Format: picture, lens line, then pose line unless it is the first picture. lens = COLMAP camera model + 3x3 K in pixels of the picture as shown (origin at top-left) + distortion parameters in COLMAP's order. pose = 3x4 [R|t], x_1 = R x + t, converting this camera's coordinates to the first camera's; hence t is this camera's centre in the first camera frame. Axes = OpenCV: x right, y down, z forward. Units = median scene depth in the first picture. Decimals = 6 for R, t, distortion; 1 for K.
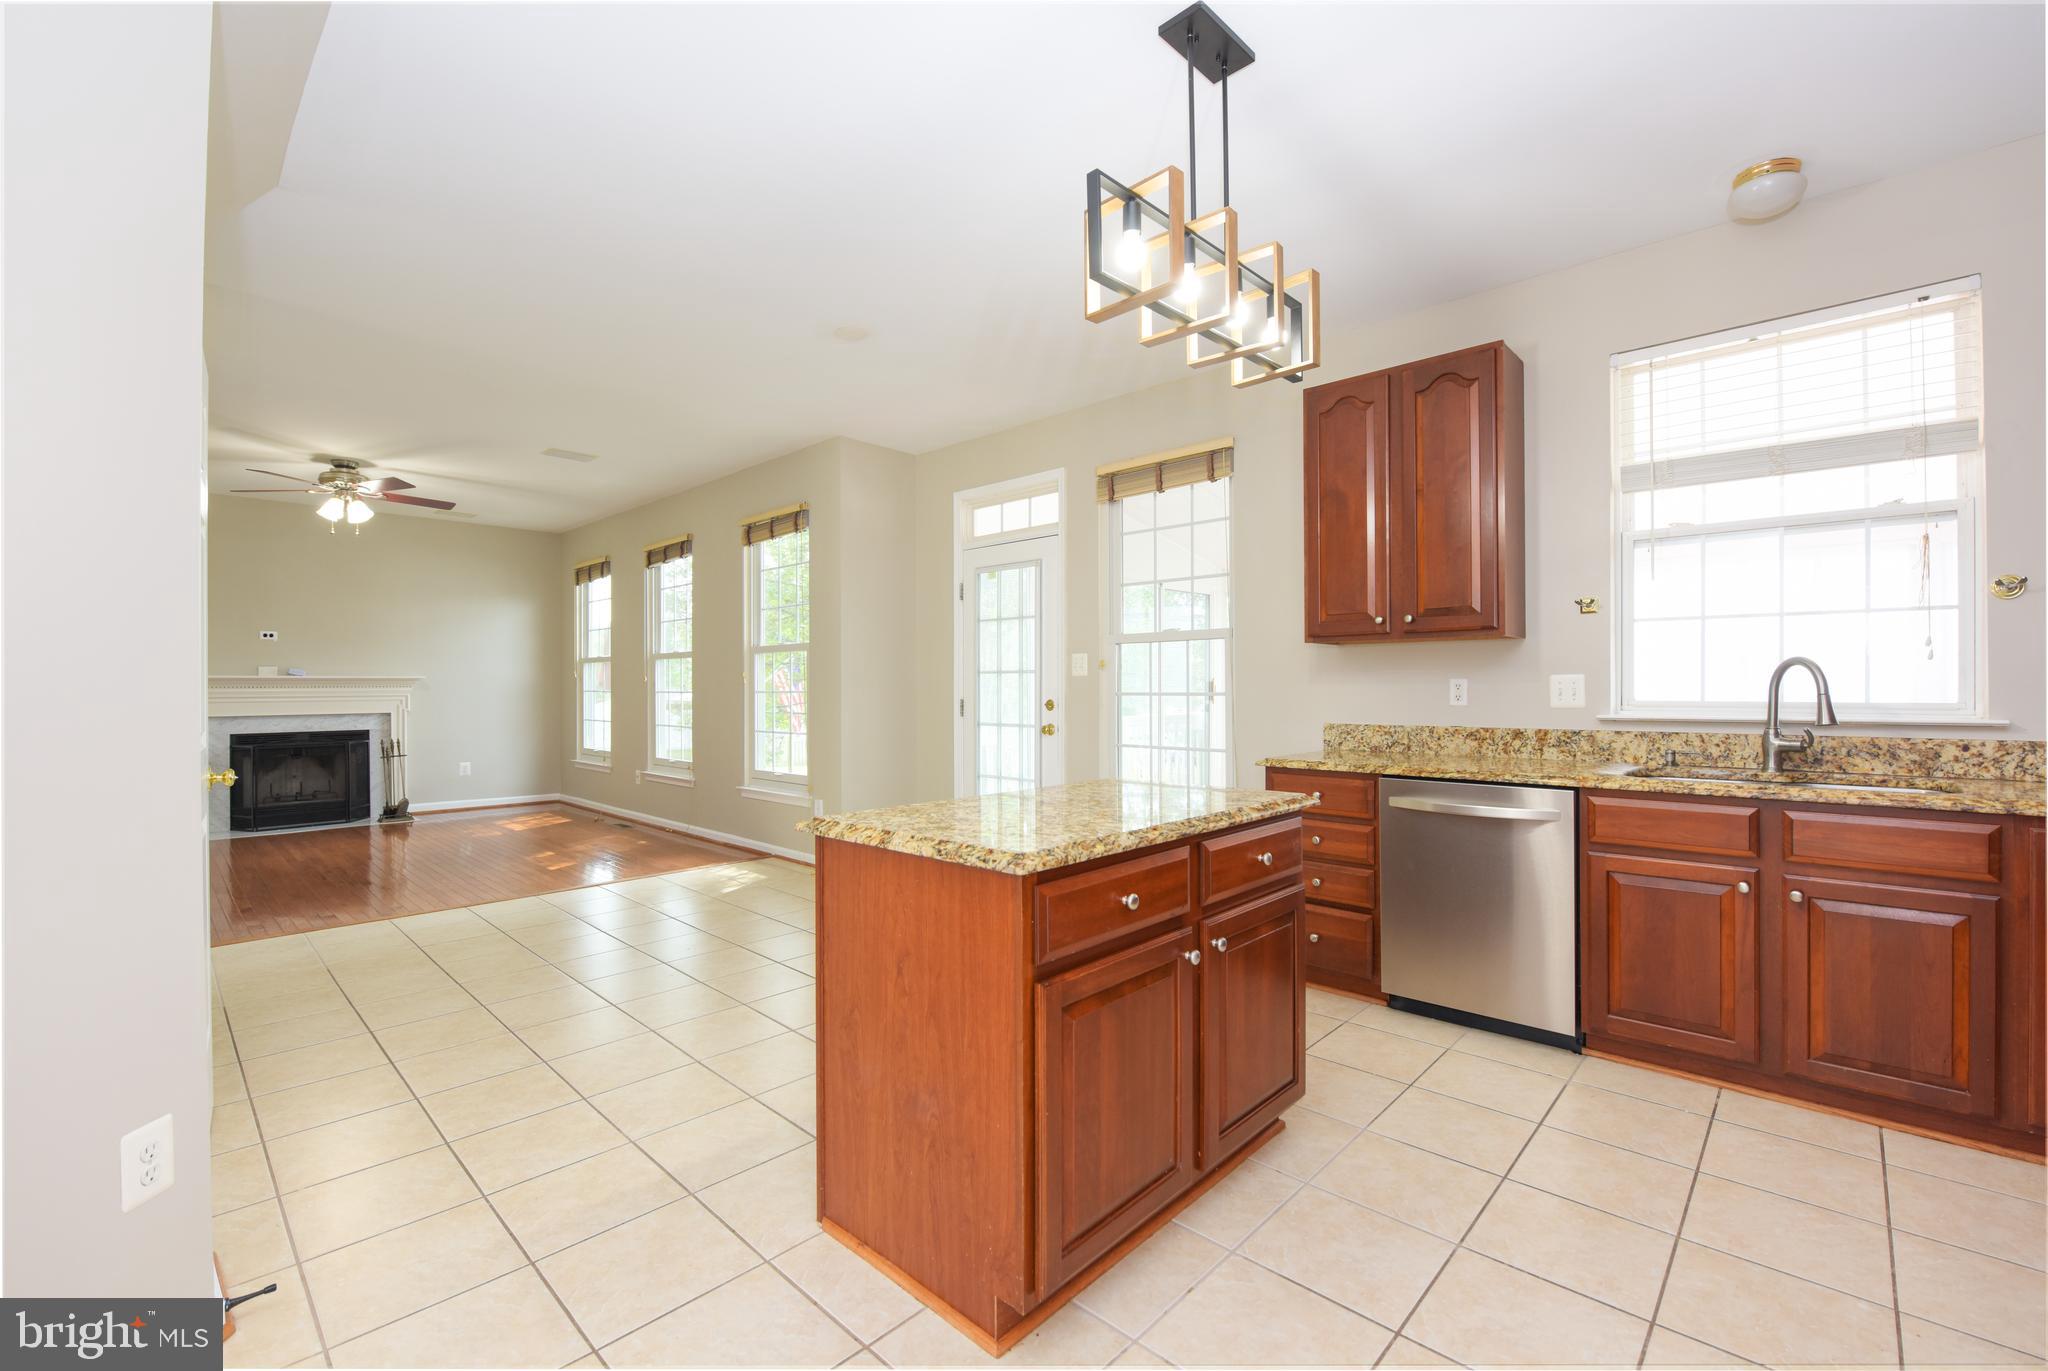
lens RADIAL K [[858.8, 0, 1024.0], [0, 858.8, 685.5], [0, 0, 1]] dist [0.000239, 0.000015]
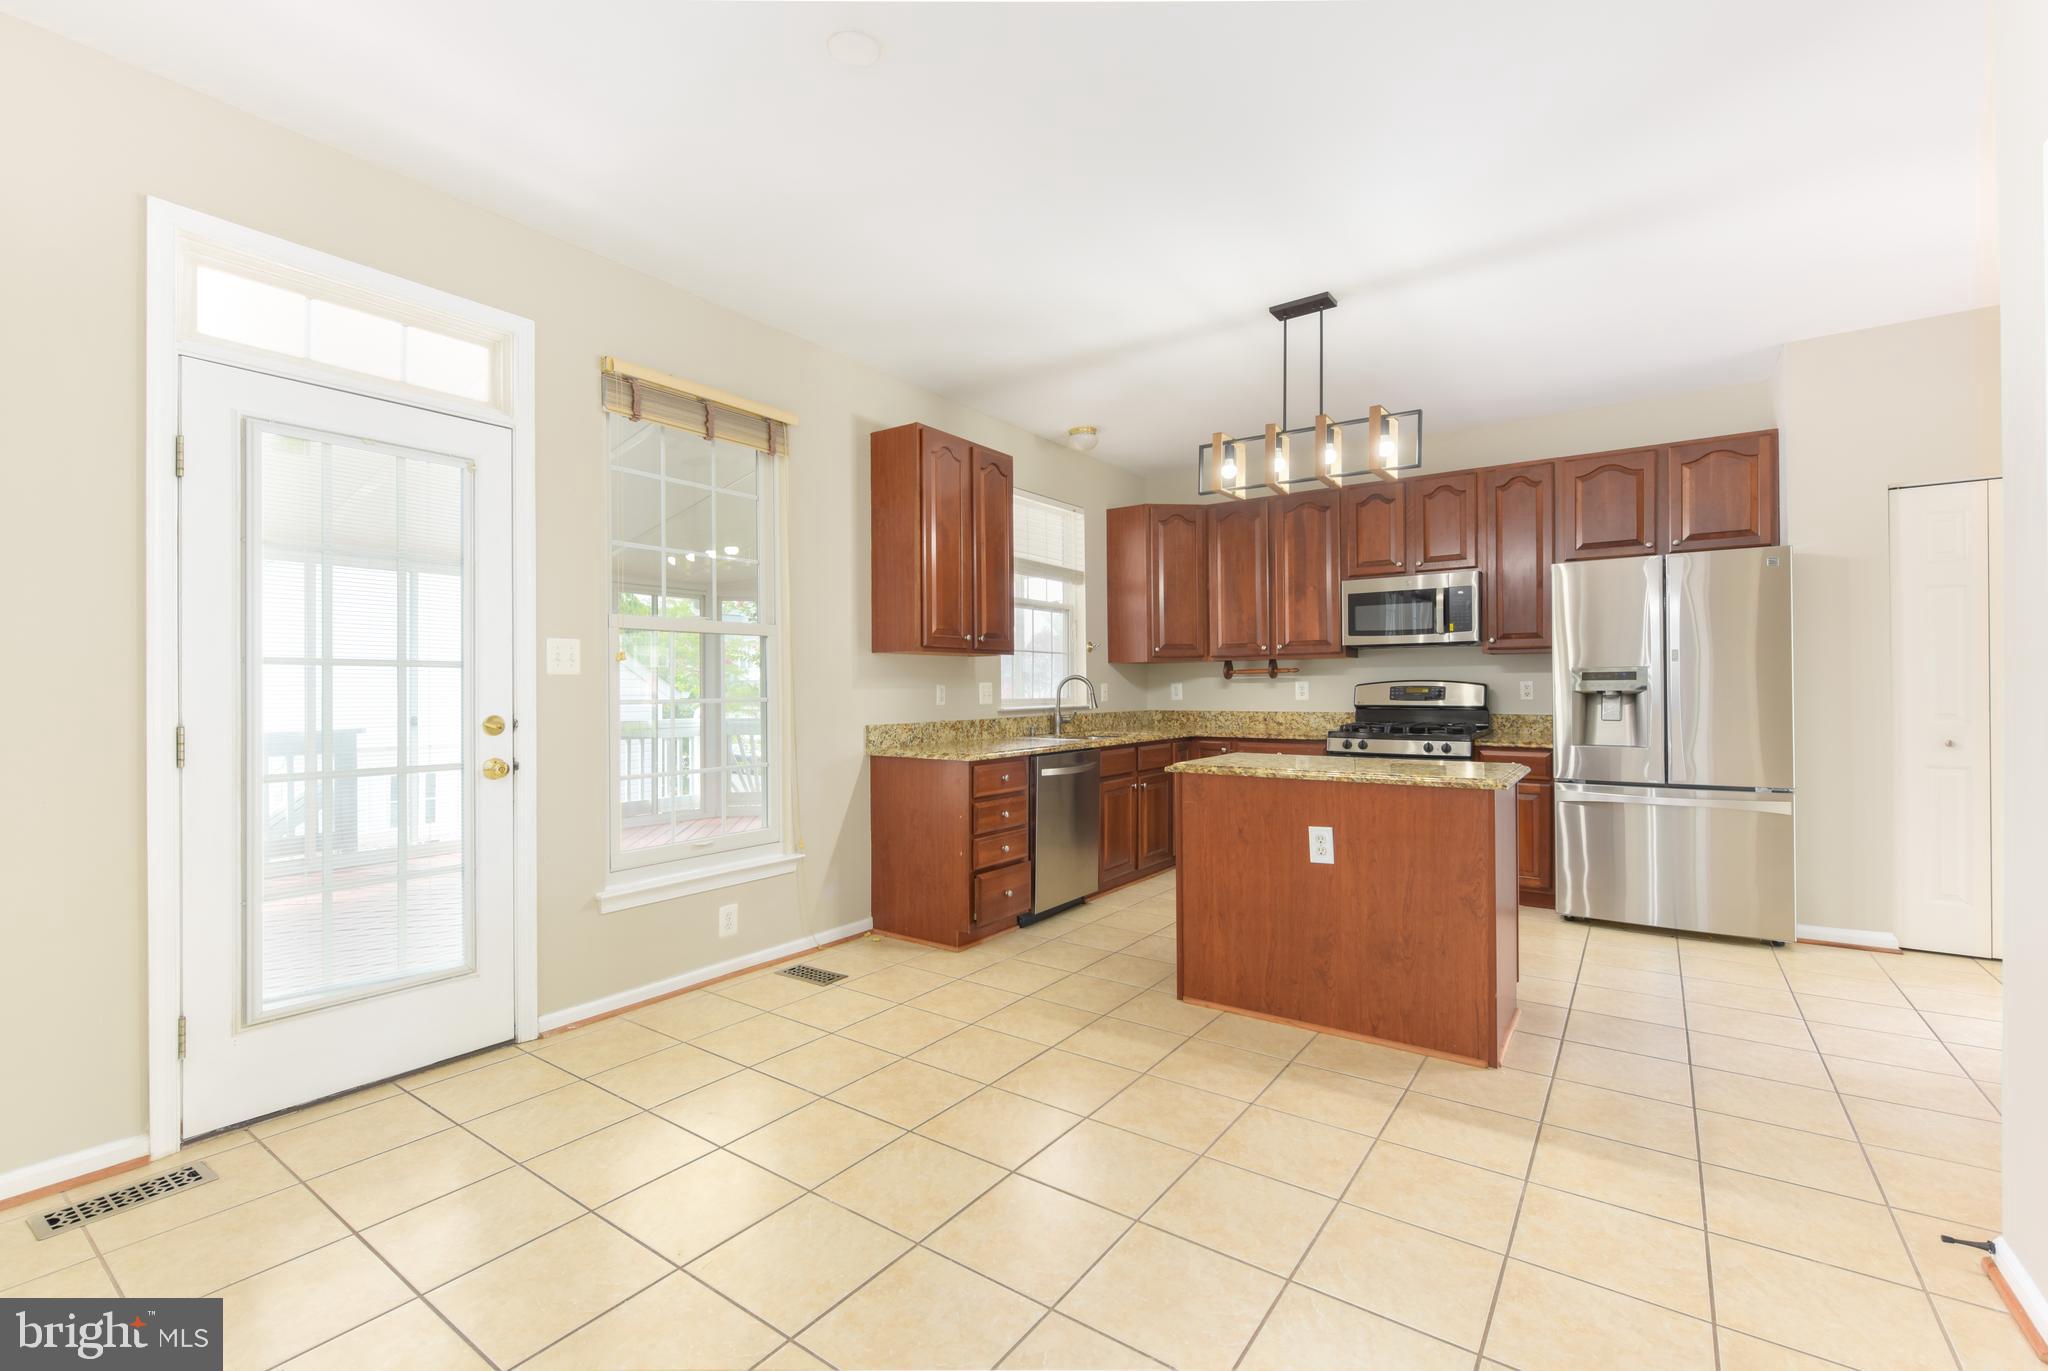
lens RADIAL K [[895.4, 0, 1024.0], [0, 895.4, 685.5], [0, 0, 1]] dist [-0.011923, -0.000197]
pose [[-0.143035, 0.001742, 0.989716, -0.786945], [-0.002771, 0.999994, -0.002160, -0.003400], [-0.989714, -0.003052, -0.143029, 0.971322]]
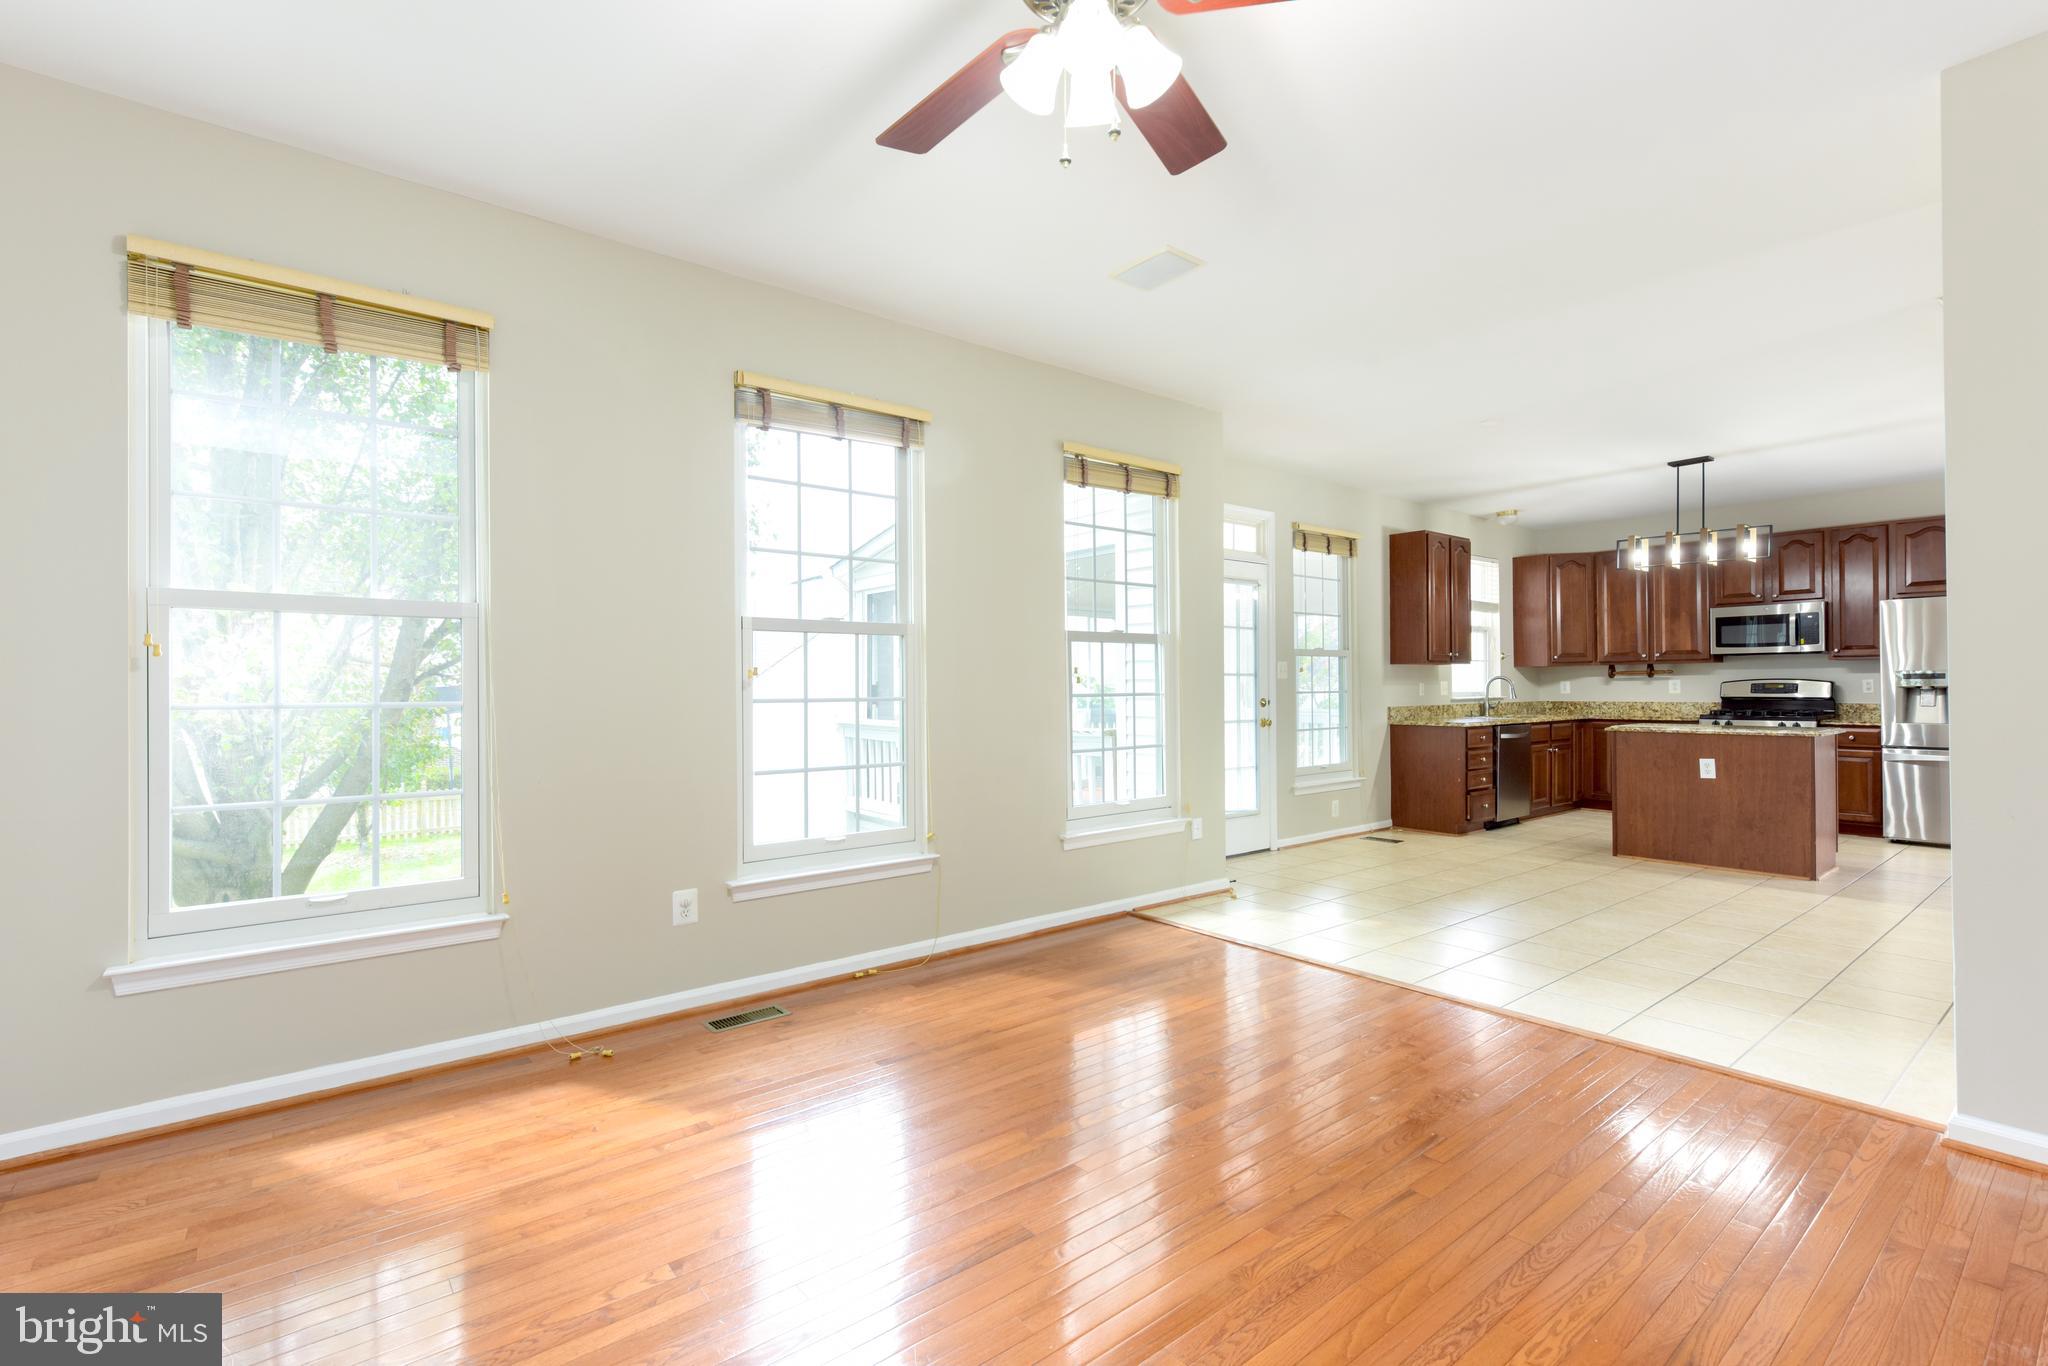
lens RADIAL K [[895.4, 0, 1024.0], [0, 895.4, 683.0], [0, 0, 1]] dist [-0.011923, -0.000197]
pose [[0.152892, 0.000074, 0.988243, -1.674449], [-0.001128, 0.999999, 0.000100, -0.005740], [-0.988242, -0.001130, 0.152892, 1.494072]]
